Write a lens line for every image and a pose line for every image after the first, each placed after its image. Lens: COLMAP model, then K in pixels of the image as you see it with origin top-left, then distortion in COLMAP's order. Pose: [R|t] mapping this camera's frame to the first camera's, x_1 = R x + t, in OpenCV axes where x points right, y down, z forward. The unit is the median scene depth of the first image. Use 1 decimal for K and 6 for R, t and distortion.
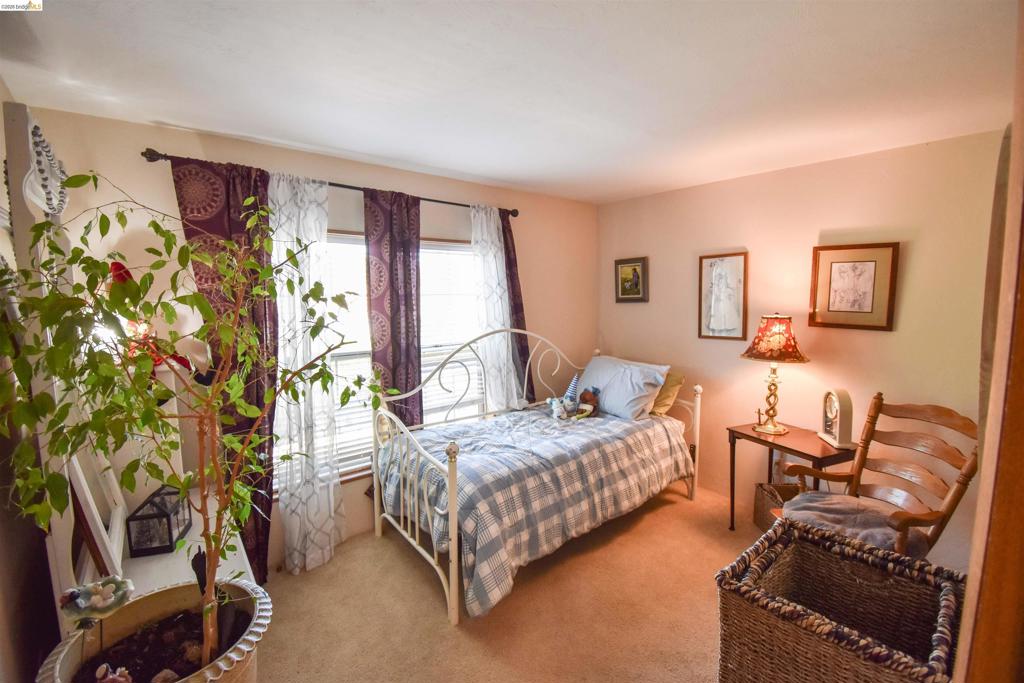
lens RADIAL K [[451.2, 0, 512.0], [0, 451.2, 339.1], [0, 0, 1]] dist [0.007703, -0.016921]
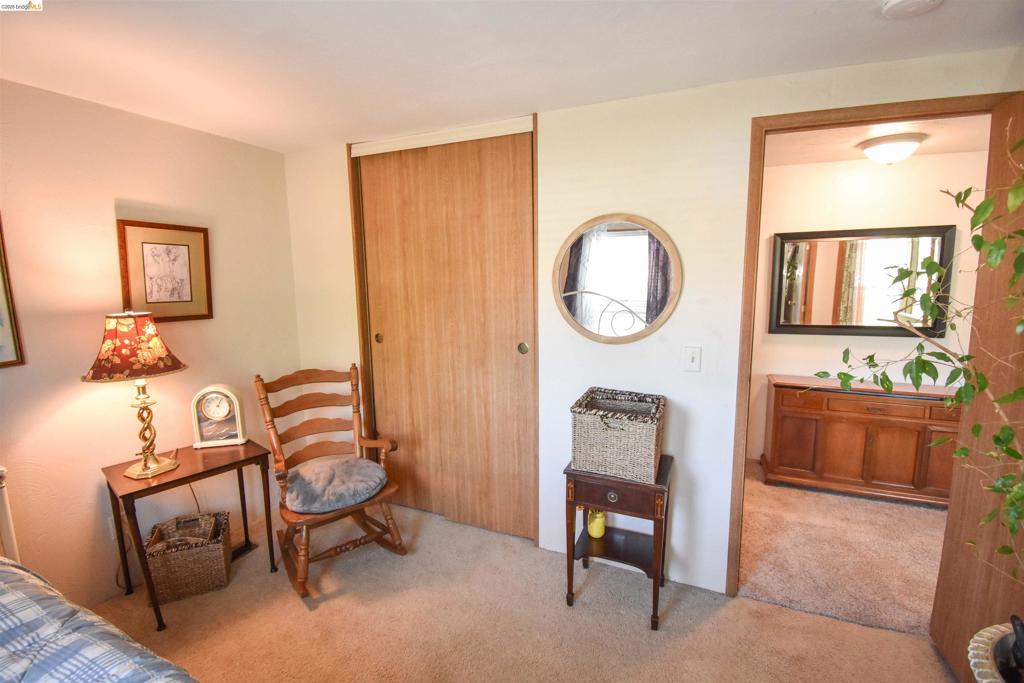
lens RADIAL K [[451.2, 0, 512.3], [0, 451.2, 339.4], [0, 0, 1]] dist [0.007703, -0.016921]
pose [[-0.480064, -0.112512, 0.869988, -0.327344], [0.103744, 0.977499, 0.183663, -0.081131], [-0.871077, 0.178426, -0.457590, 0.834343]]
